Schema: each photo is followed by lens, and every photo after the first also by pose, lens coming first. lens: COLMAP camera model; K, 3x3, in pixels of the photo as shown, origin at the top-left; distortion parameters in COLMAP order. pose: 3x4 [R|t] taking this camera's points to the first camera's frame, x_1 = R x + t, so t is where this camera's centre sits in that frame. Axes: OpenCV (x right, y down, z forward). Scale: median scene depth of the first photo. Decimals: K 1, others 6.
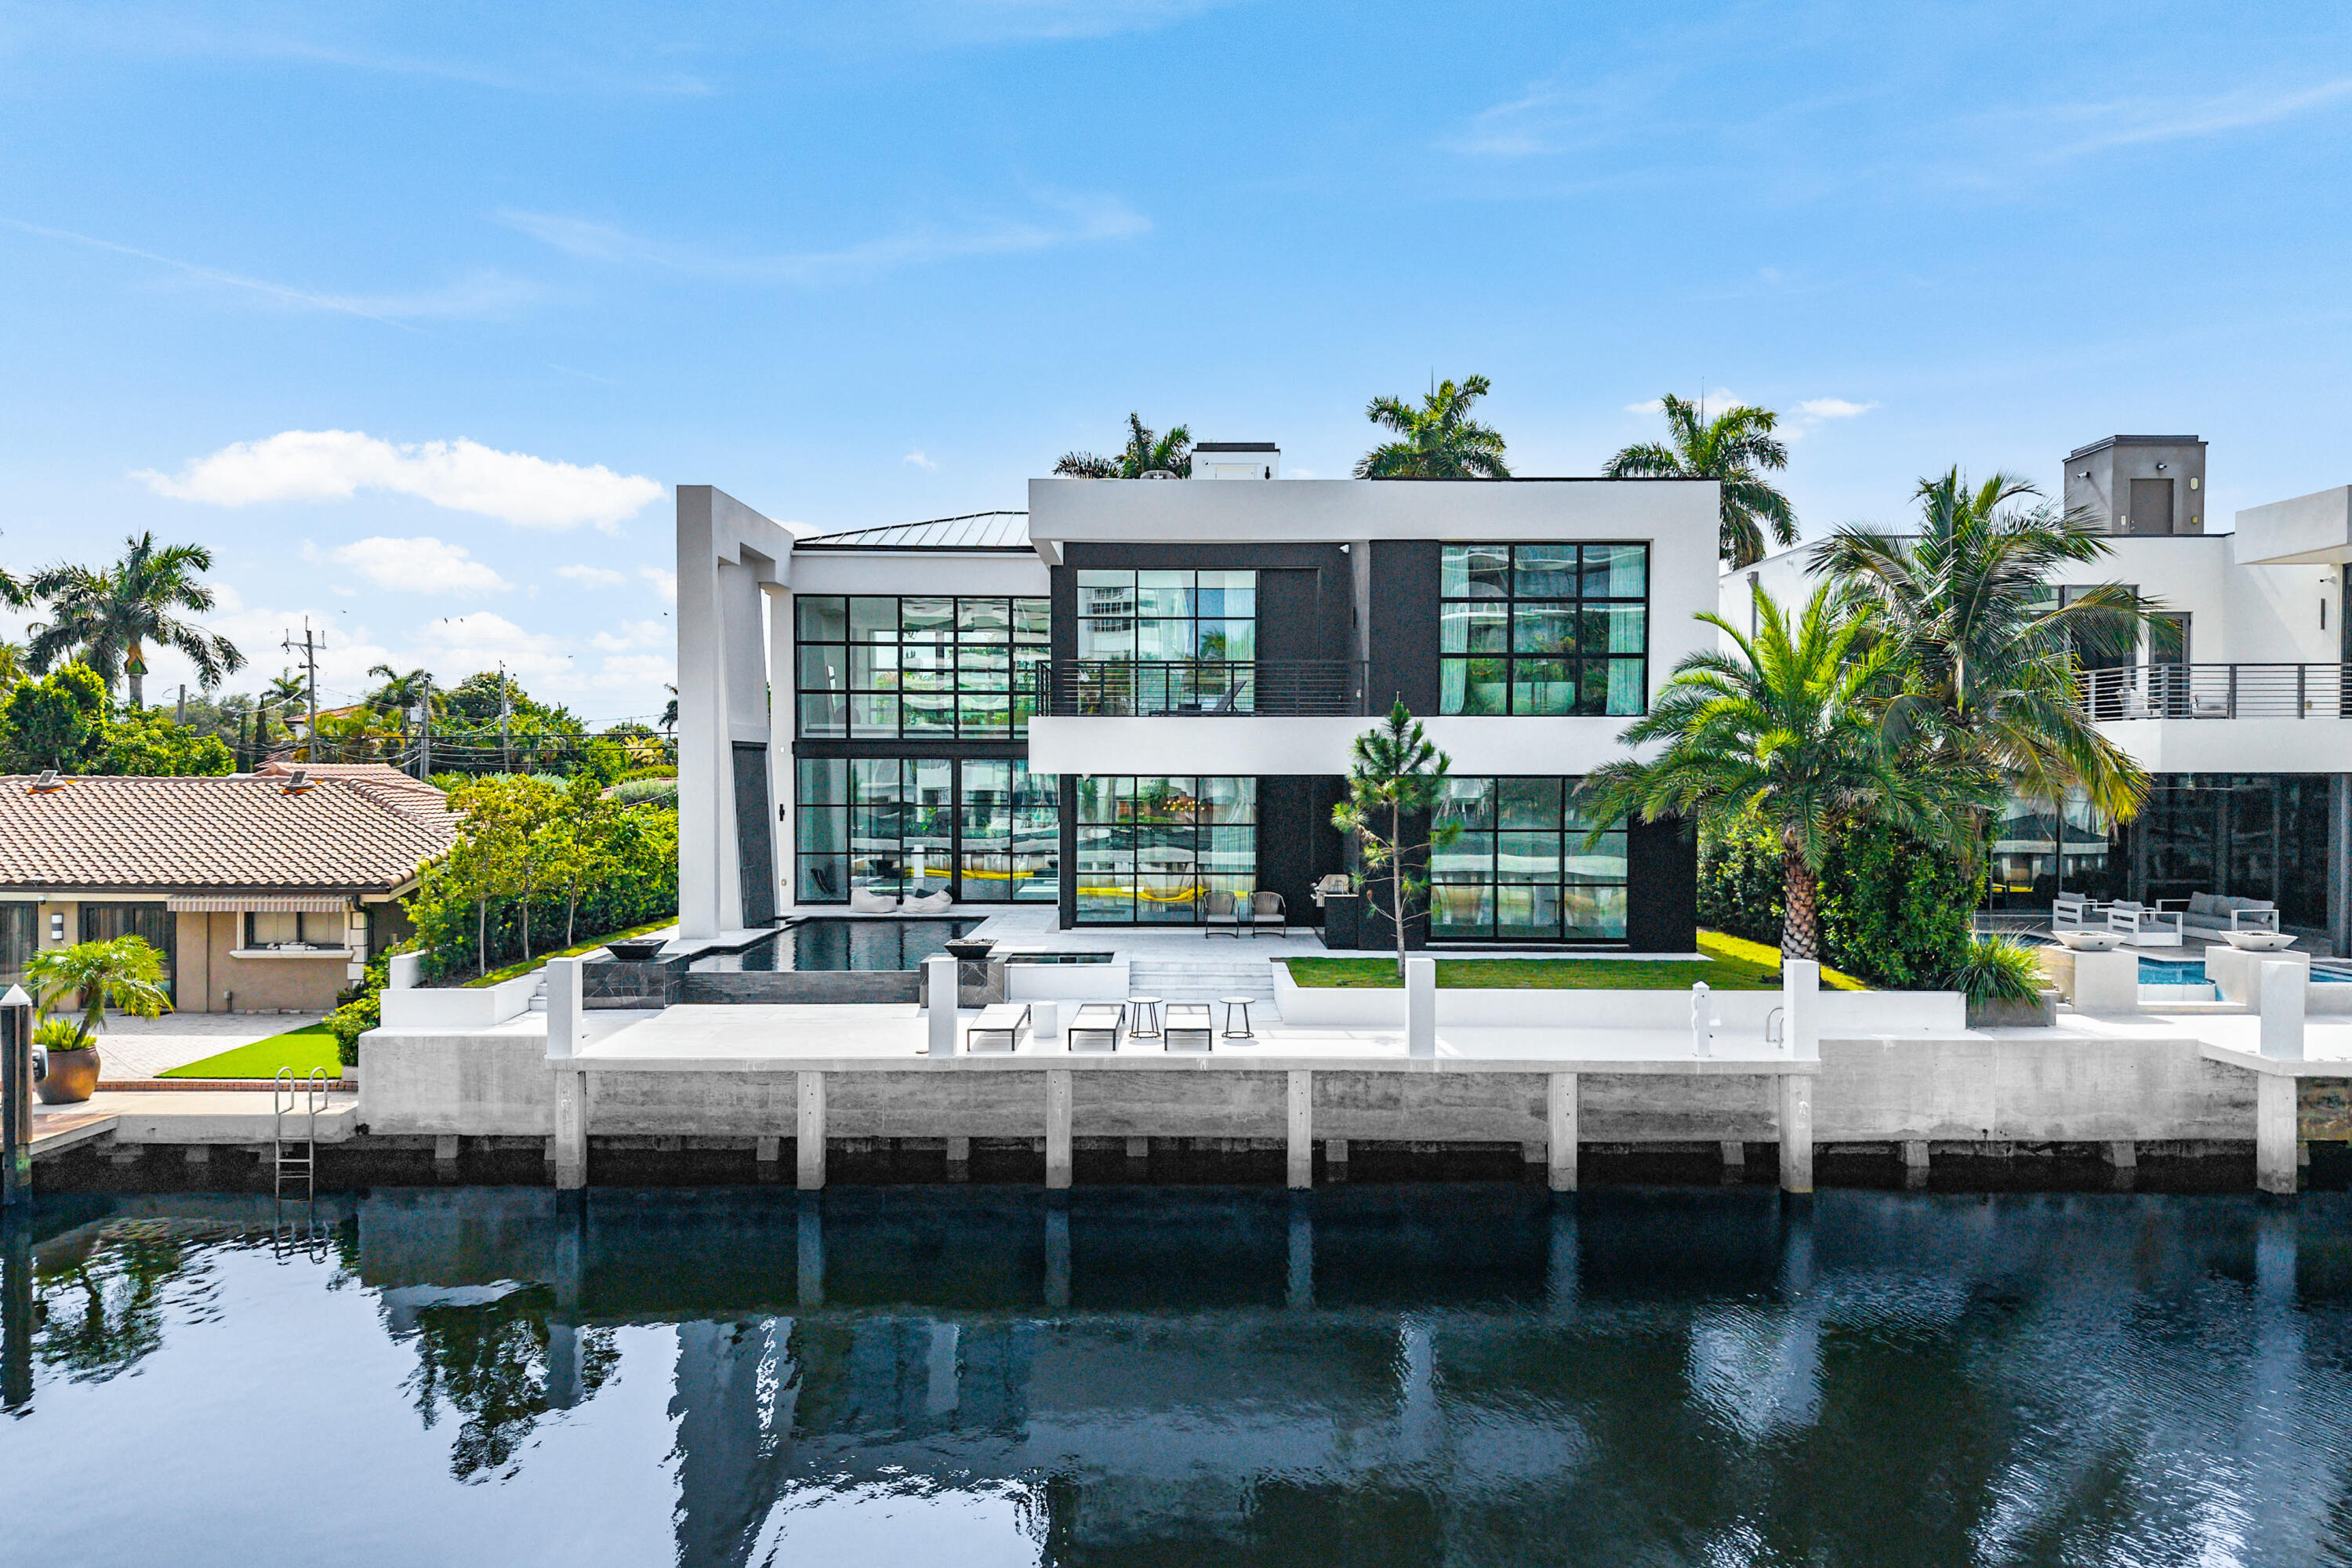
lens RADIAL K [[1645.2, 0, 1173.9], [0, 1645.2, 823.5], [0, 0, 1]] dist [-0.005262, -0.001973]
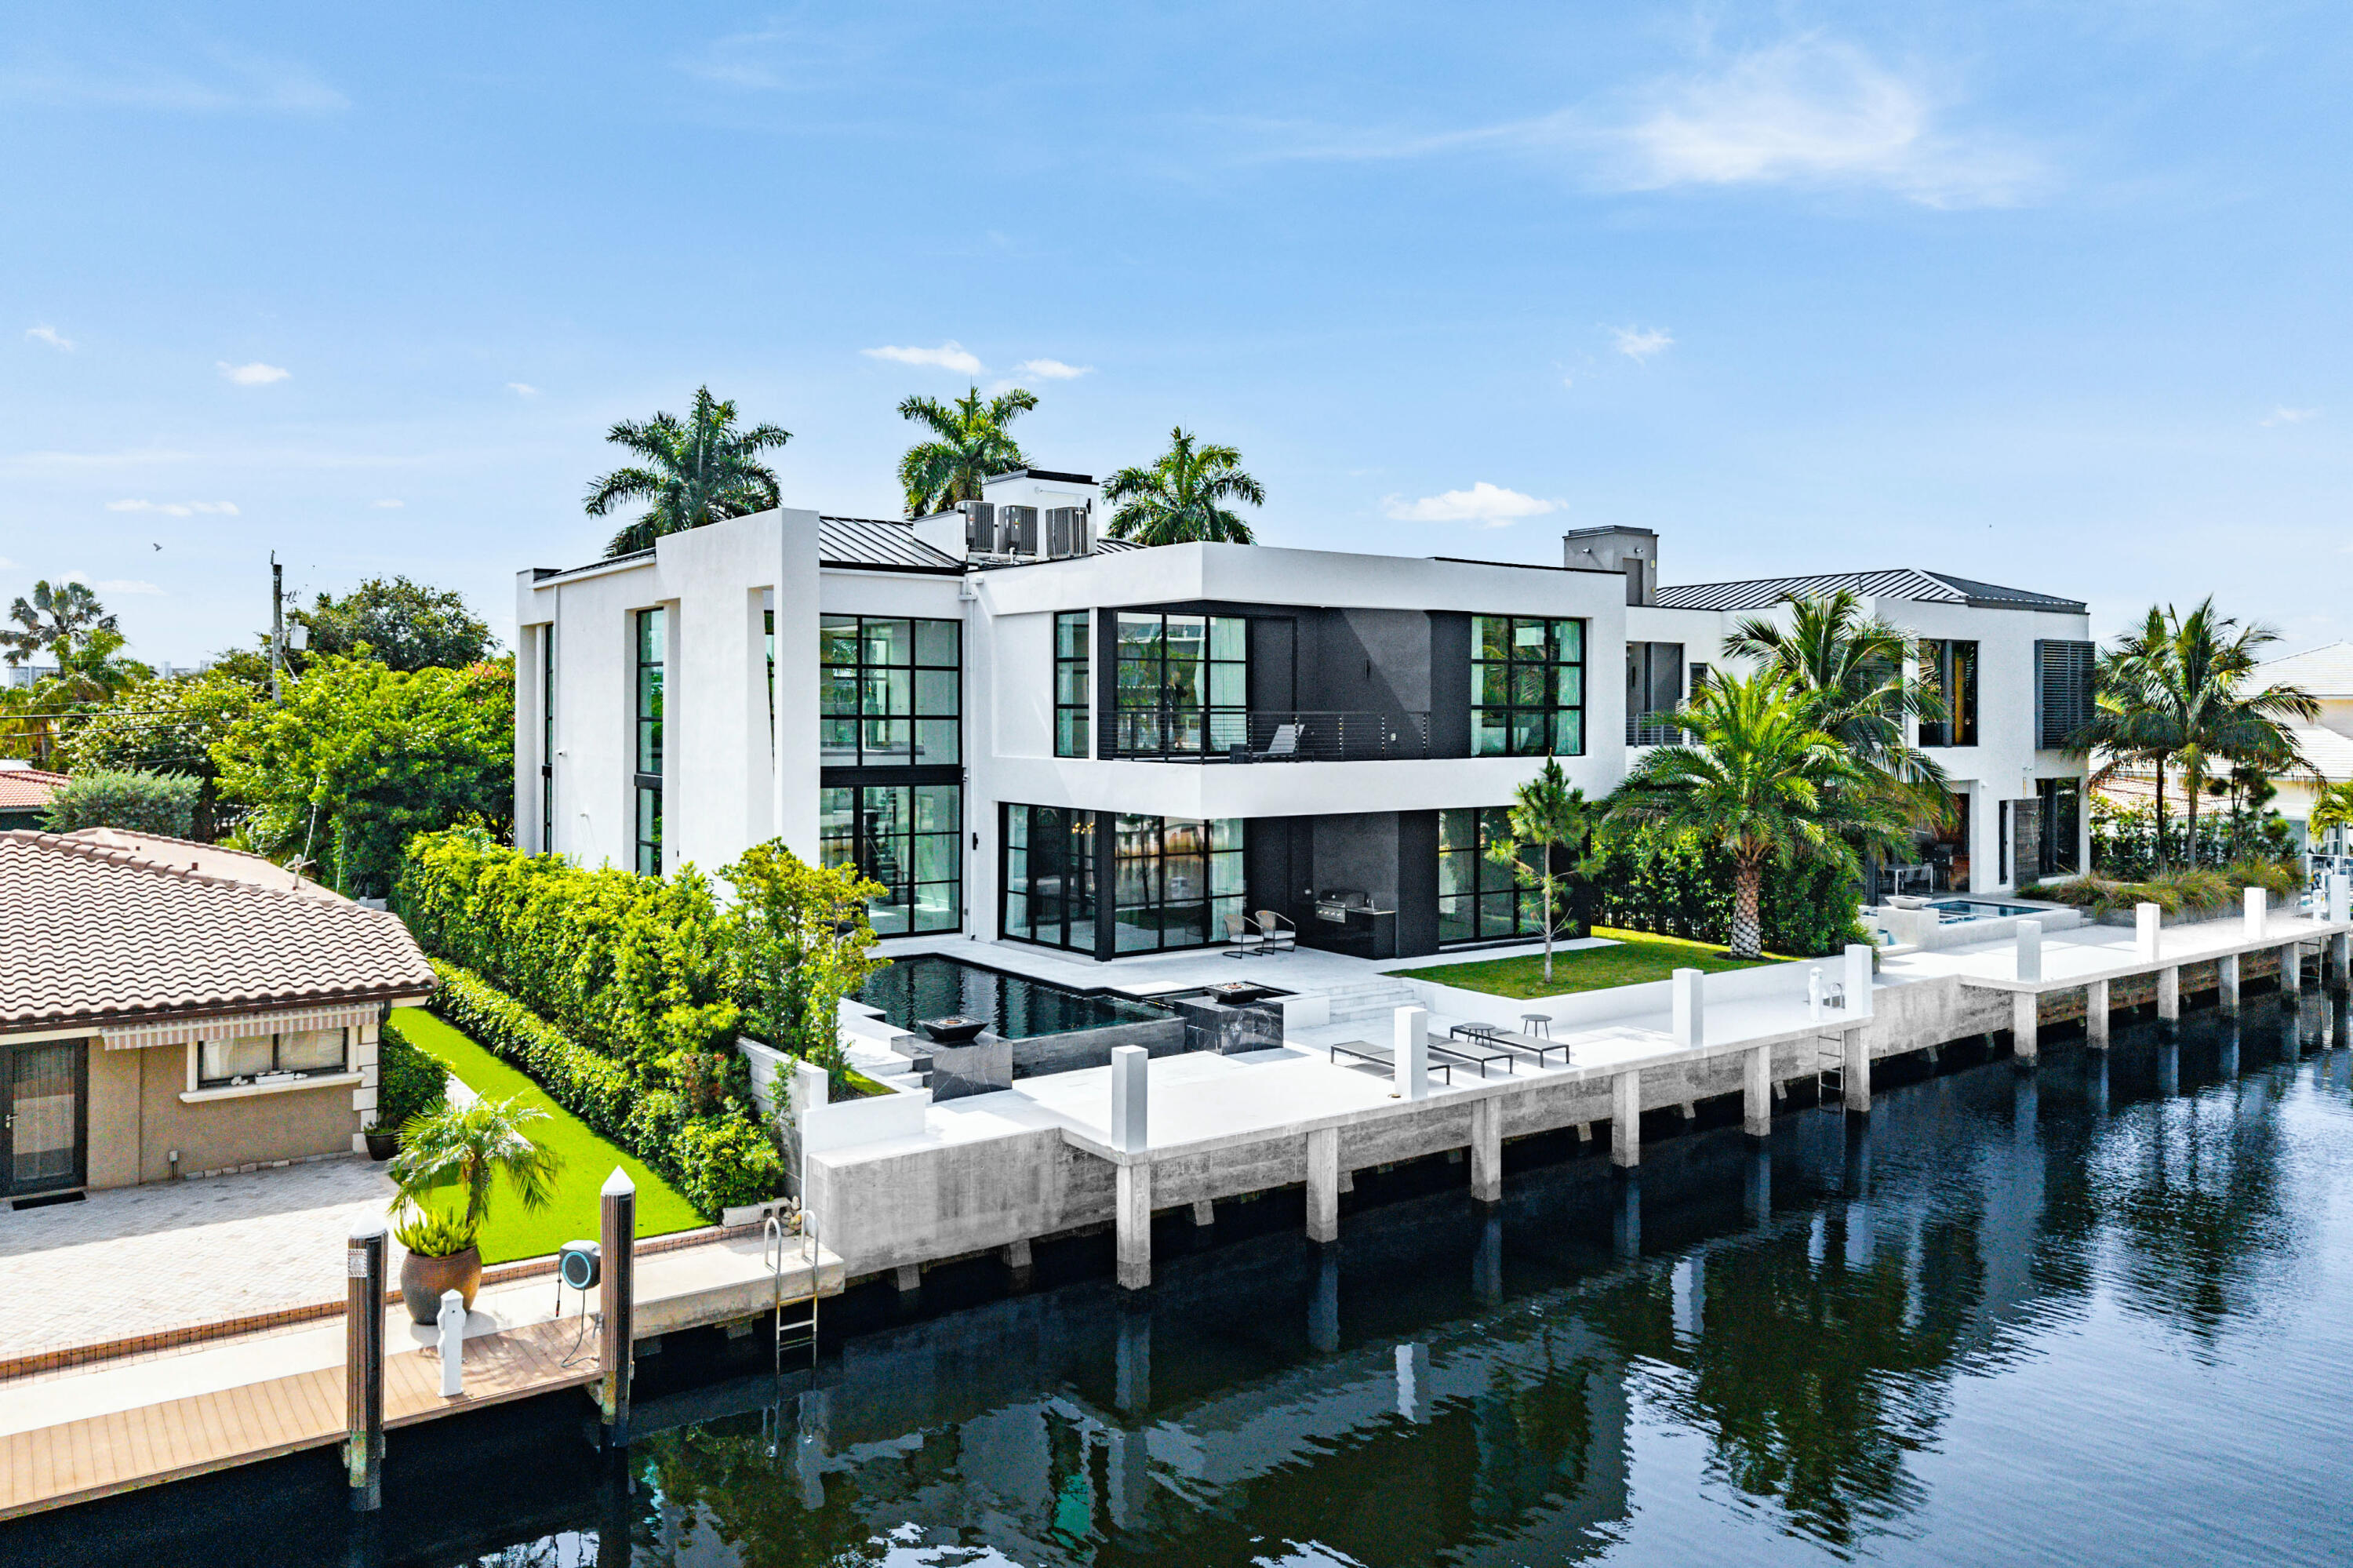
lens RADIAL K [[1708.3, 0, 1179.6], [0, 1708.3, 732.4], [0, 0, 1]] dist [0.000377, -0.003404]
pose [[0.788159, -0.007461, 0.615426, -0.775498], [0.017717, 0.999787, -0.010569, -0.075055], [-0.615217, 0.019234, 0.788123, 0.146573]]
